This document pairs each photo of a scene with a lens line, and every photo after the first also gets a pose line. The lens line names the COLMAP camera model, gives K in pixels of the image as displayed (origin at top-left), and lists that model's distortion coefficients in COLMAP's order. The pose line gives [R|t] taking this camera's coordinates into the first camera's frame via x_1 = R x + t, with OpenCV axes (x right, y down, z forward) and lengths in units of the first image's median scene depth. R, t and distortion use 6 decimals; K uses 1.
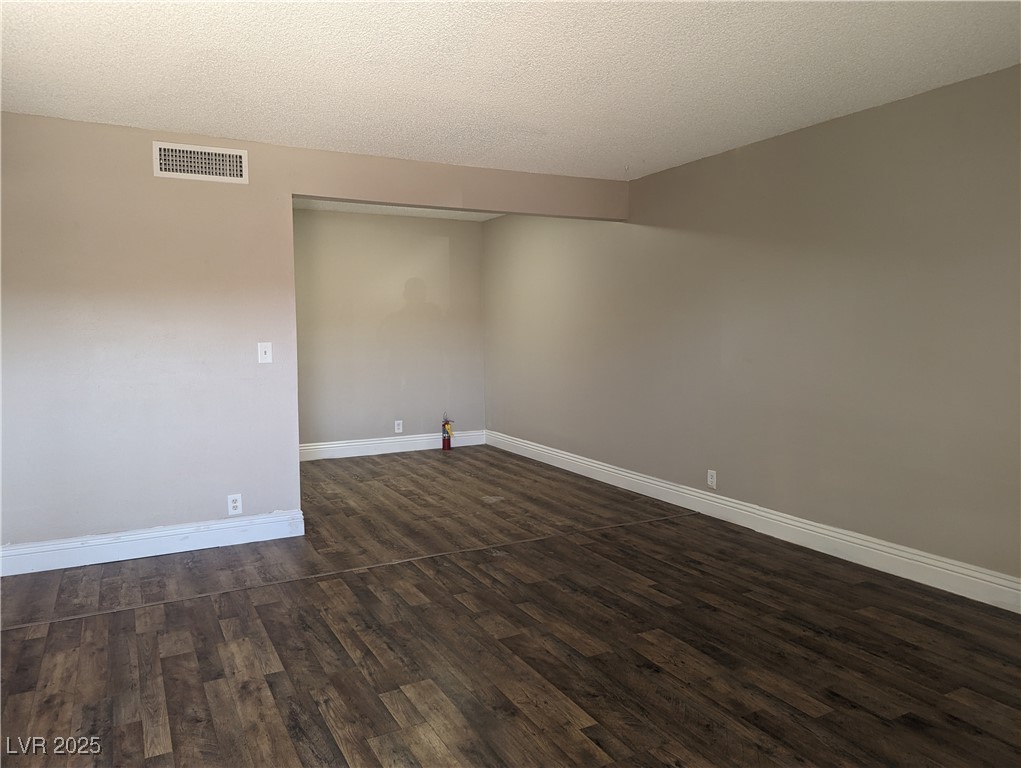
lens RADIAL K [[718.0, 0, 510.4], [0, 718.0, 380.6], [0, 0, 1]] dist [0.048279, -0.075407]
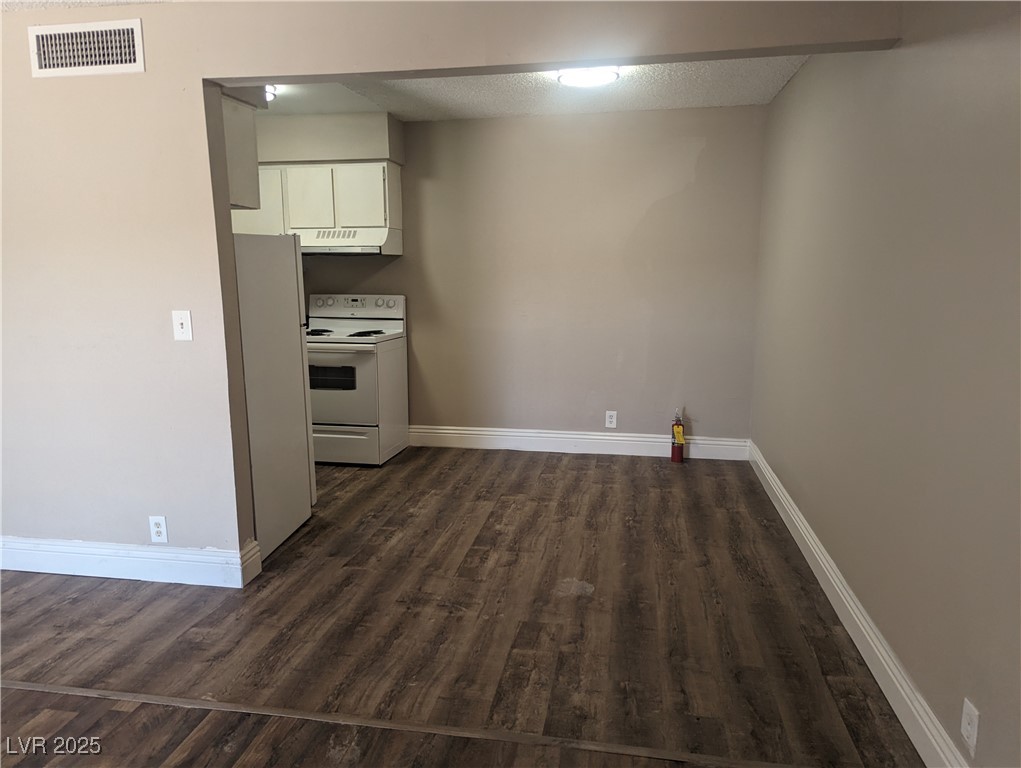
lens RADIAL K [[718.0, 0, 512.1], [0, 718.0, 389.9], [0, 0, 1]] dist [0.053241, -0.045427]
pose [[0.788706, 0.108330, -0.605151, 0.338367], [-0.048477, 0.992246, 0.114445, -0.072440], [0.612856, -0.060927, 0.787842, 0.647003]]
